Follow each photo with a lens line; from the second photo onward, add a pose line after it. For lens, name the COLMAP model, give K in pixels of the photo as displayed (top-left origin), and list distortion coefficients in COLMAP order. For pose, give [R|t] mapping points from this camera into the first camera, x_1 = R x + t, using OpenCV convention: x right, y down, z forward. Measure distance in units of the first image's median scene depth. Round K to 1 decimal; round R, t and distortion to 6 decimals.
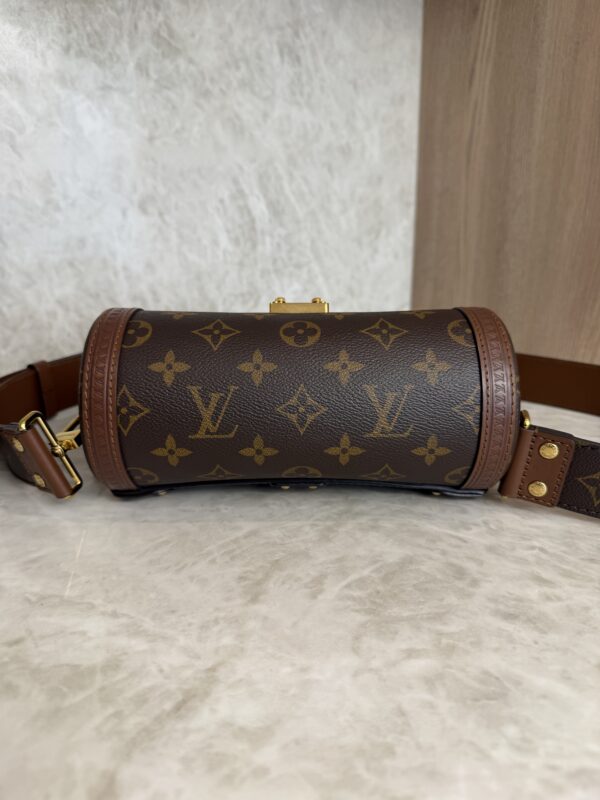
lens RADIAL K [[584.9, 0, 298.6], [0, 584.9, 400.6], [0, 0, 1]] dist [-0.025656, -0.004411]
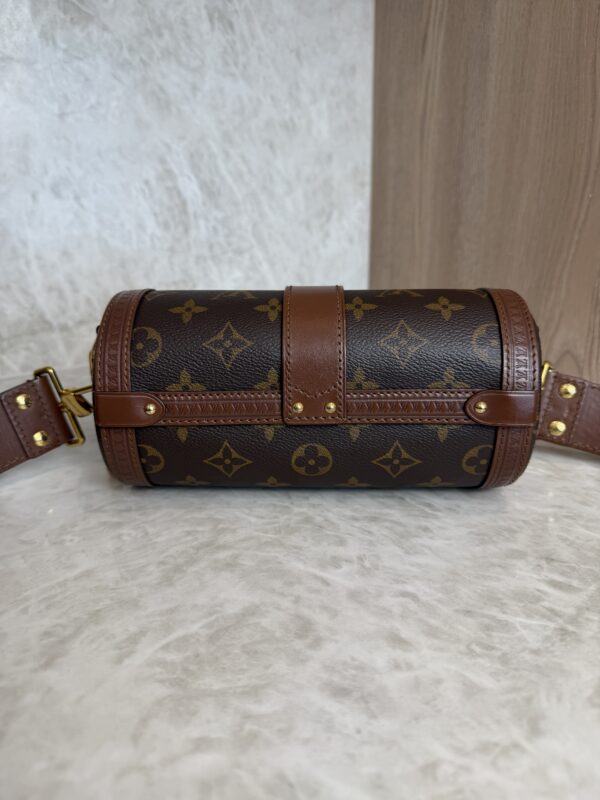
lens RADIAL K [[587.5, 0, 300.0], [0, 587.5, 400.0], [0, 0, 1]] dist [-0.032943, 0.004848]
pose [[0.999946, -0.000119, -0.010394, 0.273347], [0.000446, 0.999502, 0.031551, -0.062794], [0.010385, -0.031554, 0.999448, 0.156296]]
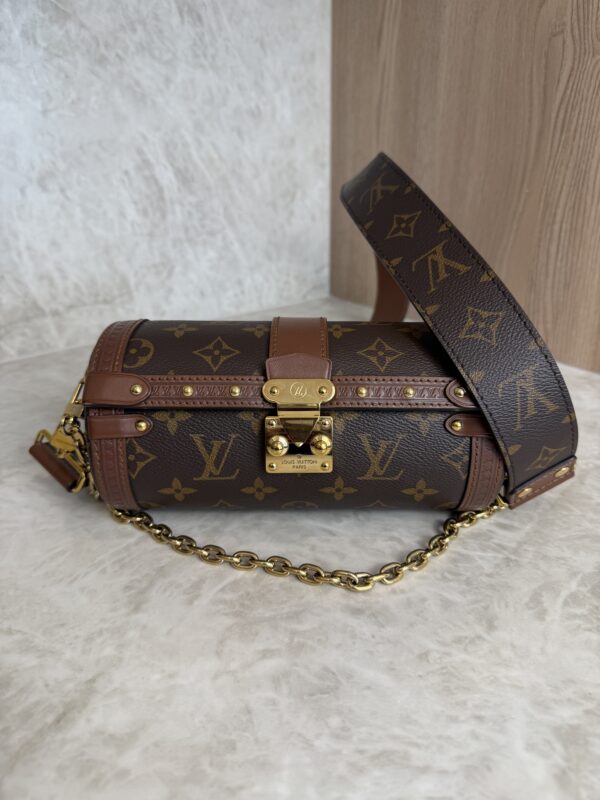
lens RADIAL K [[585.5, 0, 301.0], [0, 585.5, 399.1], [0, 0, 1]] dist [-0.034649, 0.010087]
pose [[0.995809, -0.037348, 0.083483, 0.147707], [0.026961, 0.992133, 0.122254, -0.174195], [-0.087393, -0.119491, 0.988982, -0.086988]]
